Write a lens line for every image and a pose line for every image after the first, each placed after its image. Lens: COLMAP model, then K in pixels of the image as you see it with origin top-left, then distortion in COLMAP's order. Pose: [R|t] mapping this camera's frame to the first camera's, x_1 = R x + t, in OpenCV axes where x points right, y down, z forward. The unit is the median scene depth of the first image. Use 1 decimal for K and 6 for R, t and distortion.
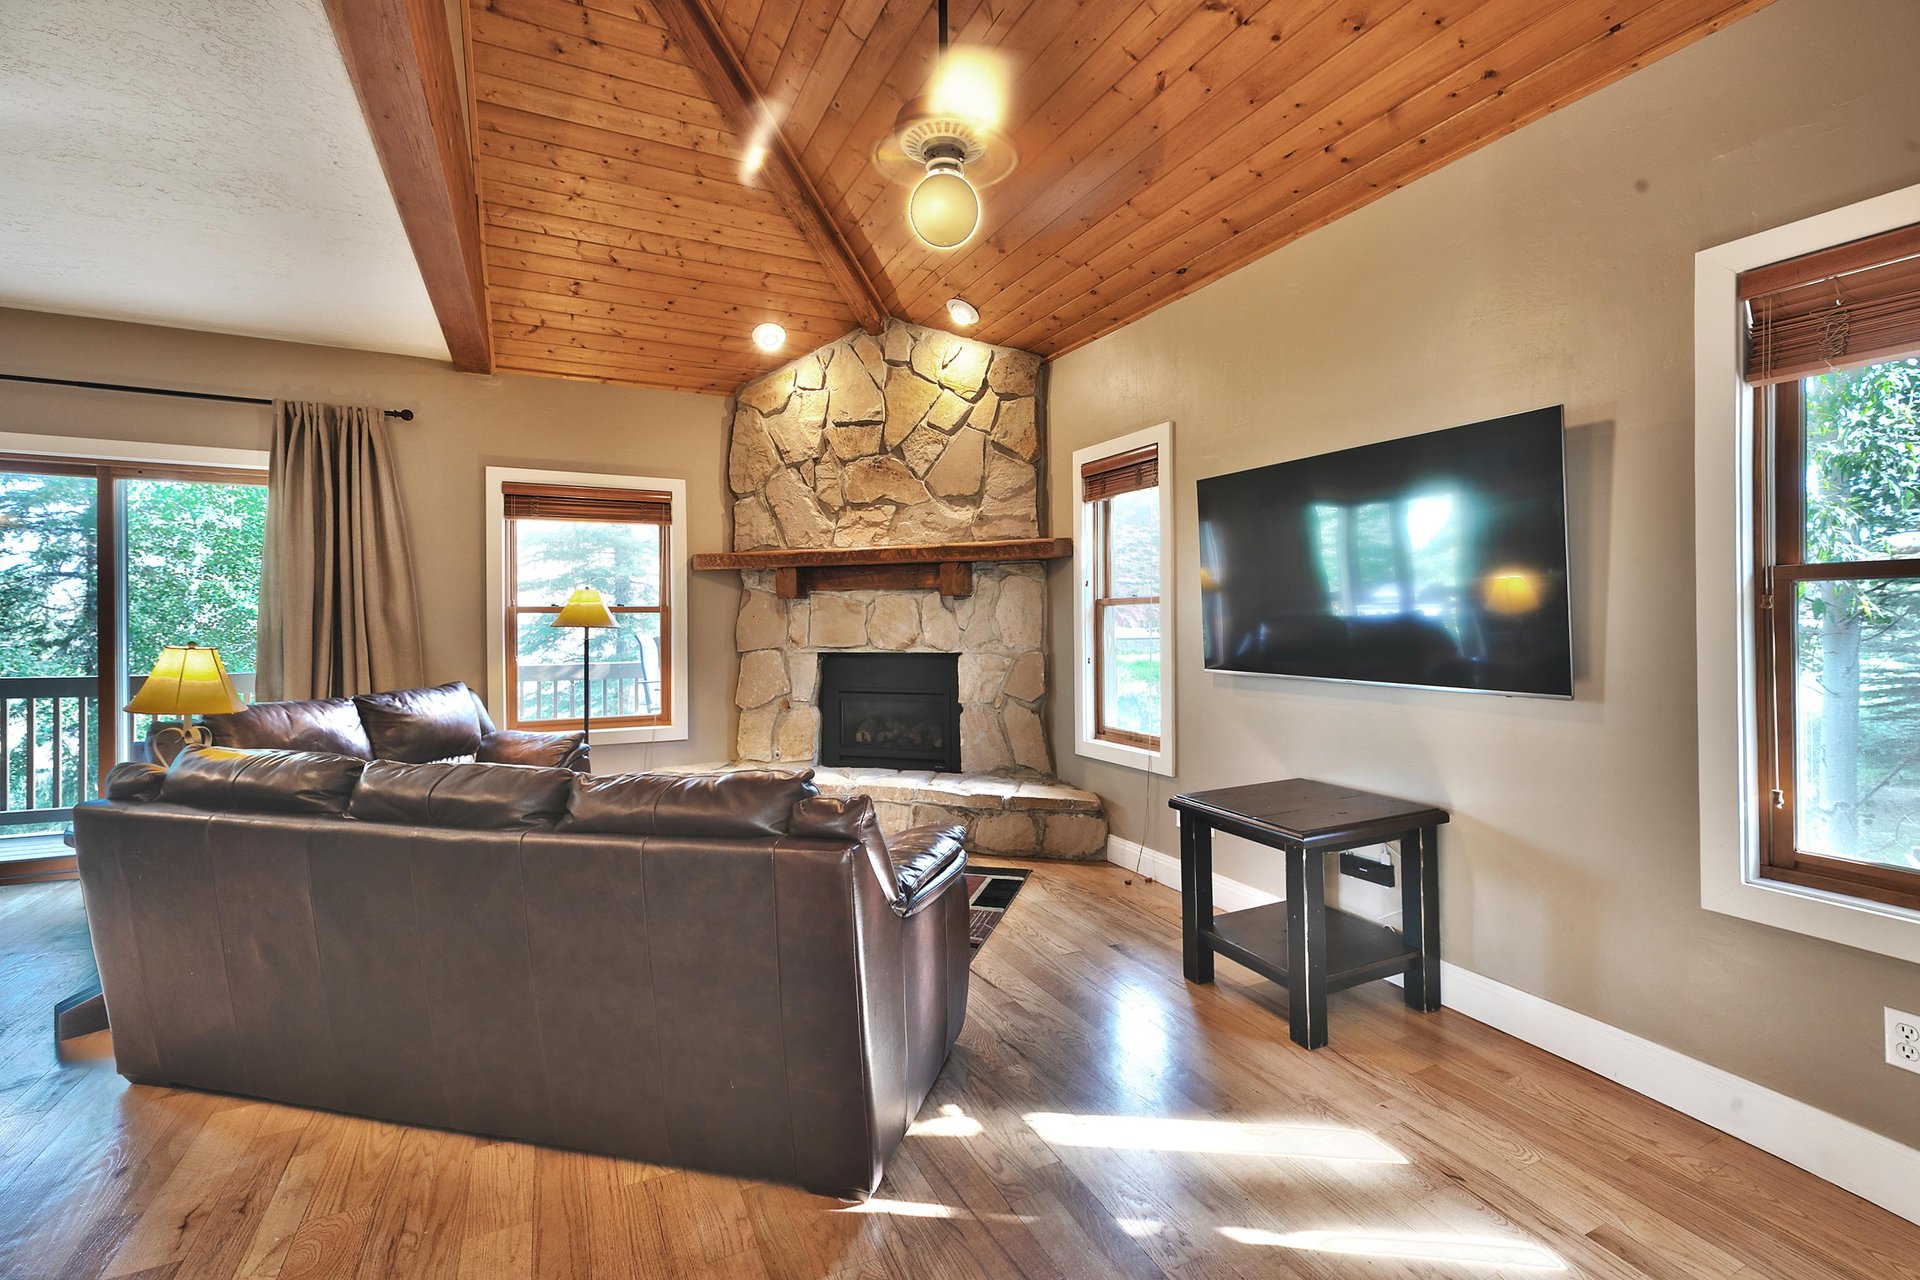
lens RADIAL K [[855.0, 0, 960.0], [0, 855.0, 619.7], [0, 0, 1]] dist [0.003763, 0.001323]
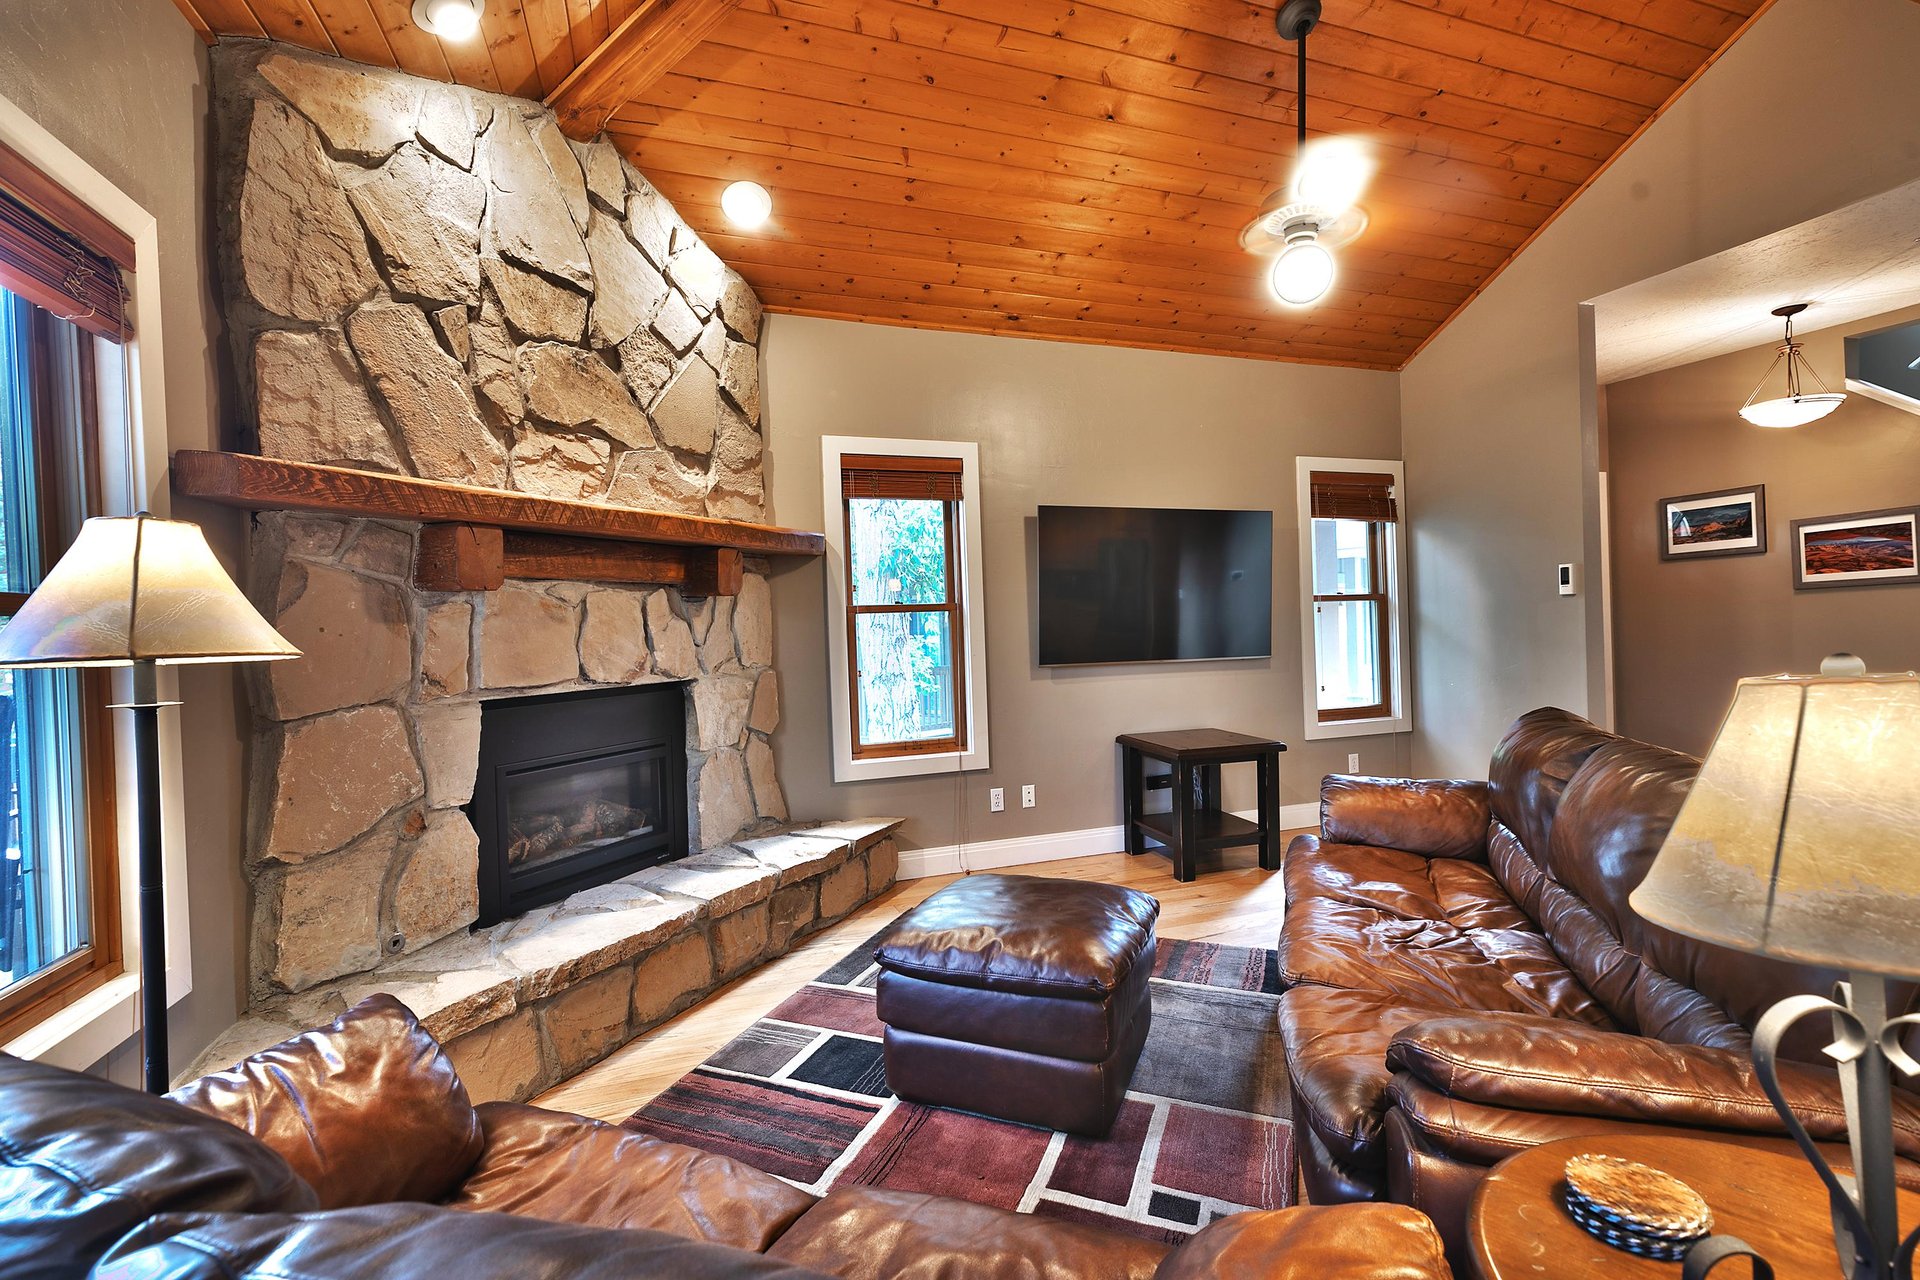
lens RADIAL K [[855.0, 0, 967.2], [0, 855.0, 635.8], [0, 0, 1]] dist [0.003763, 0.001323]
pose [[0.124751, -0.010344, 0.992134, -0.651563], [0.024919, 0.999663, 0.007290, 0.004024], [-0.991875, 0.023813, 0.124966, 0.687947]]
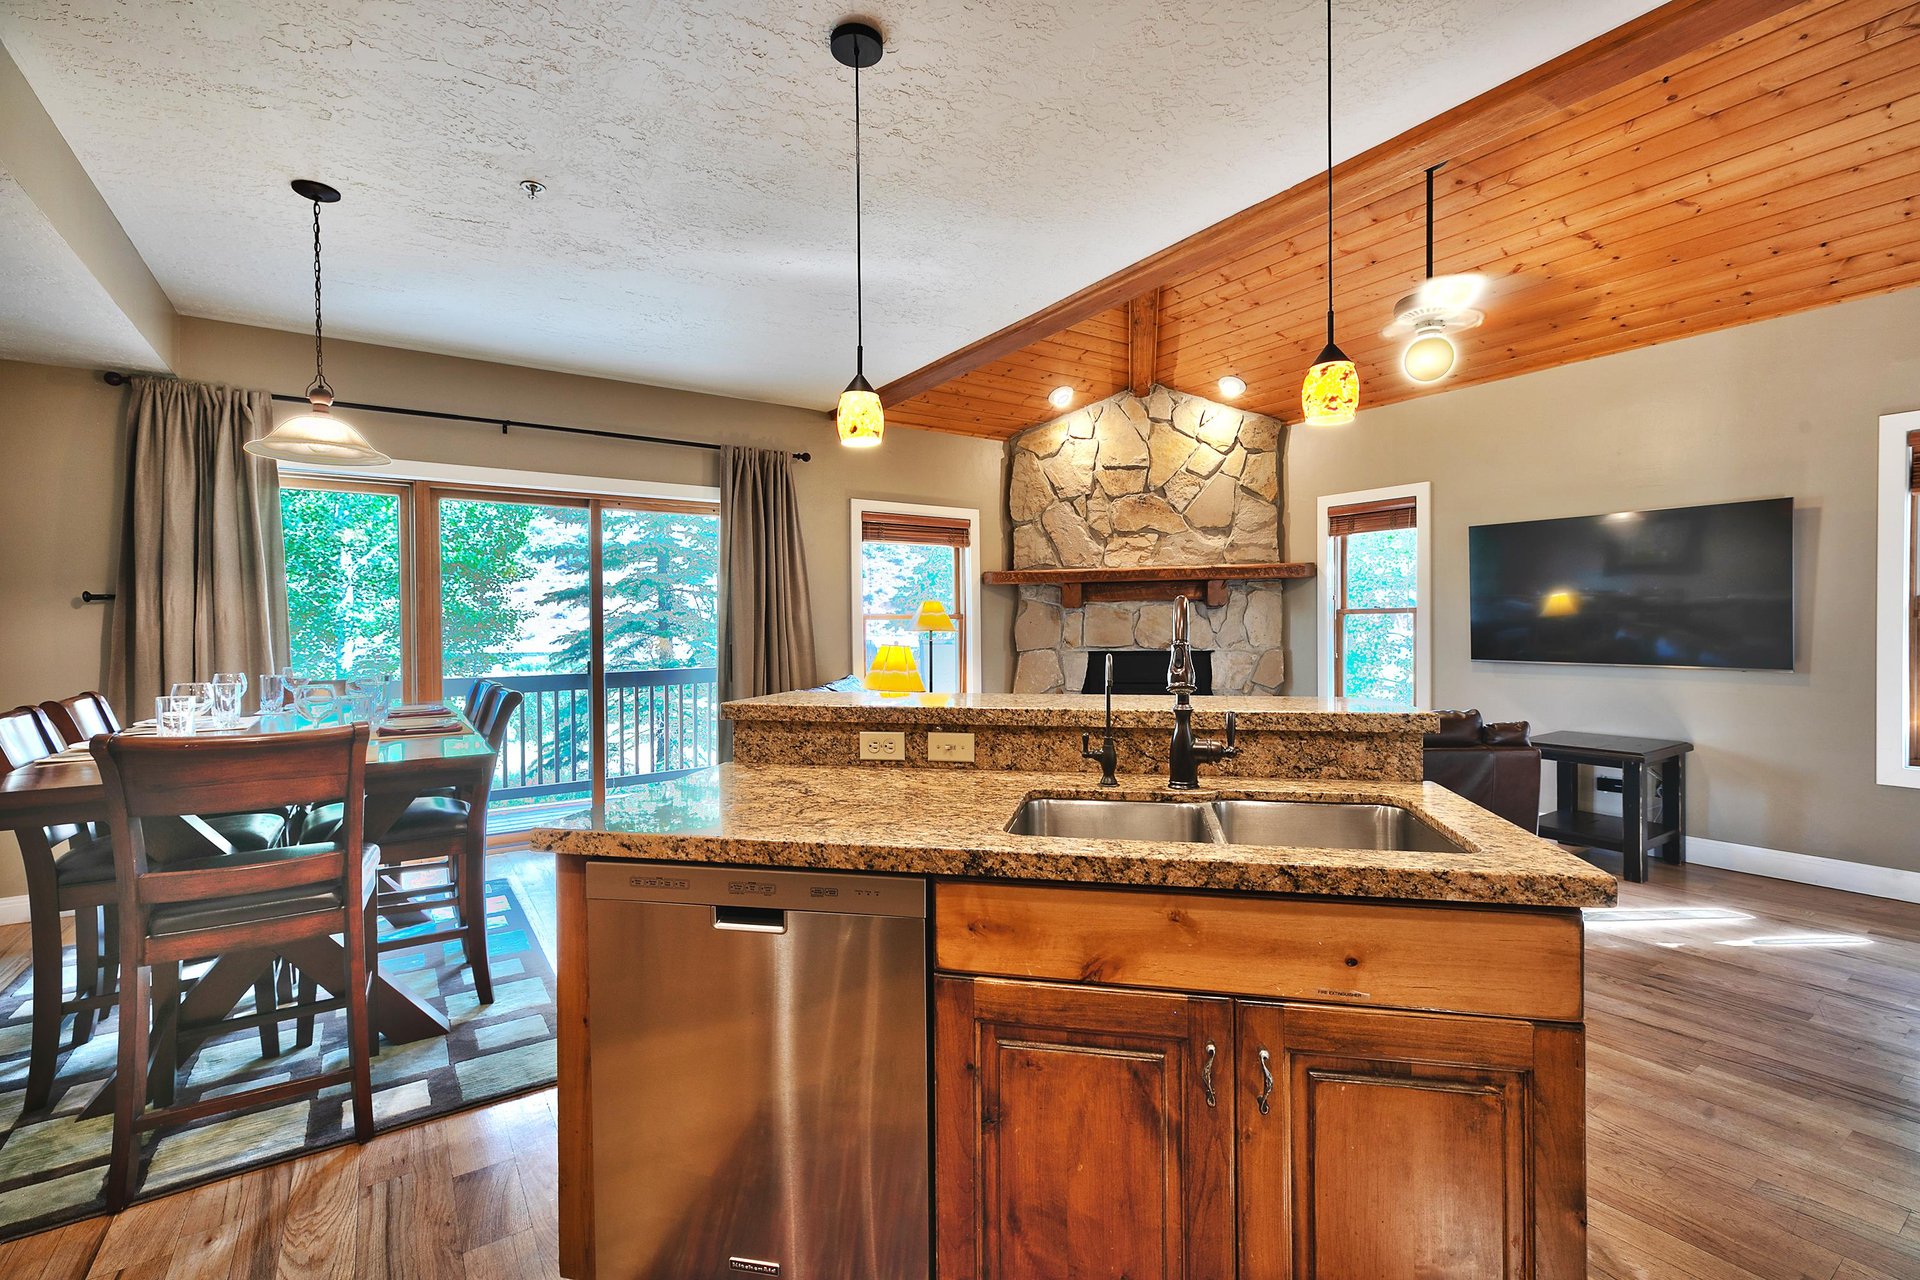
lens RADIAL K [[855.0, 0, 973.9], [0, 855.0, 638.8], [0, 0, 1]] dist [0.003763, 0.001323]
pose [[0.991974, -0.002738, 0.126414, -0.510460], [0.000737, 0.999874, 0.015870, 0.000373], [-0.126442, -0.015650, 0.991851, -0.219489]]
